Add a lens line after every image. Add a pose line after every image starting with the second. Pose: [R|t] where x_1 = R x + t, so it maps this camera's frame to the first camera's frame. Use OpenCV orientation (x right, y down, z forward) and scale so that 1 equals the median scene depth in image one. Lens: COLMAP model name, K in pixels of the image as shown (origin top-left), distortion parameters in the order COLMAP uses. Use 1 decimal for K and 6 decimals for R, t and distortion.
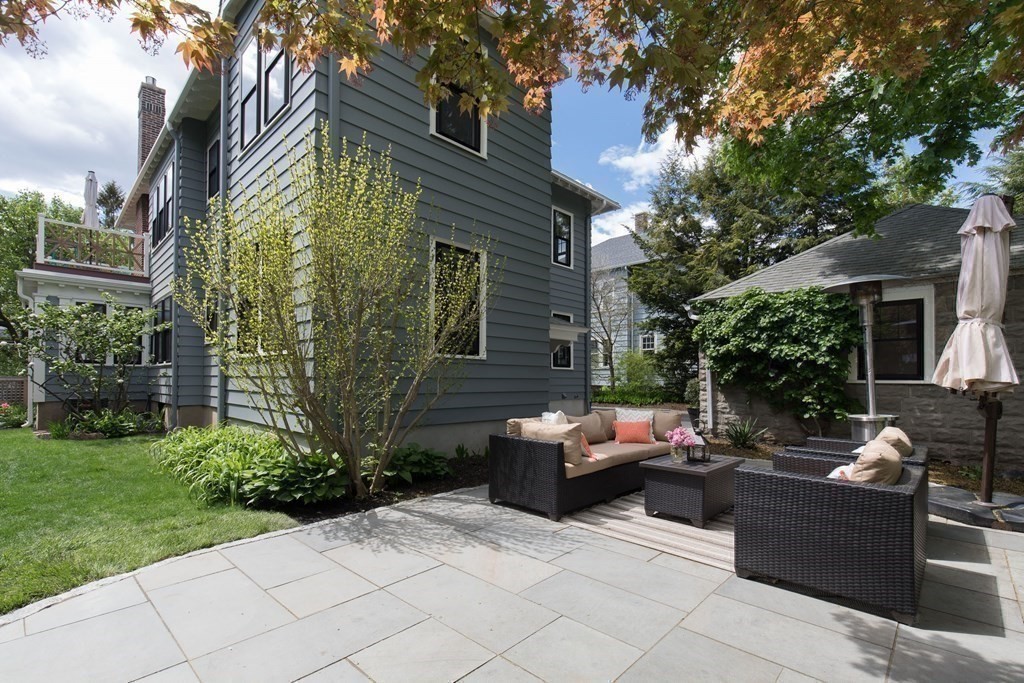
lens RADIAL K [[473.5, 0, 513.7], [0, 473.5, 372.3], [0, 0, 1]] dist [0.011369, -0.001133]
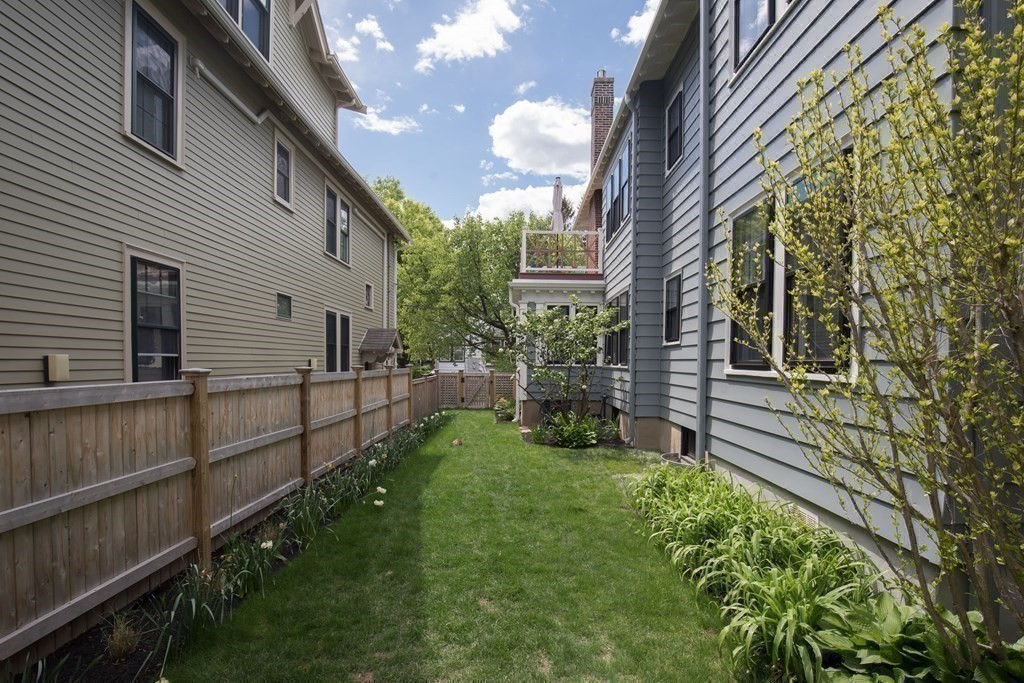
lens RADIAL K [[473.5, 0, 512.3], [0, 473.5, 348.1], [0, 0, 1]] dist [0.011369, -0.001133]
pose [[0.699783, -0.007074, -0.714320, -0.234335], [0.004557, 0.999975, -0.005438, -0.049926], [0.714341, 0.000550, 0.699798, 0.223863]]
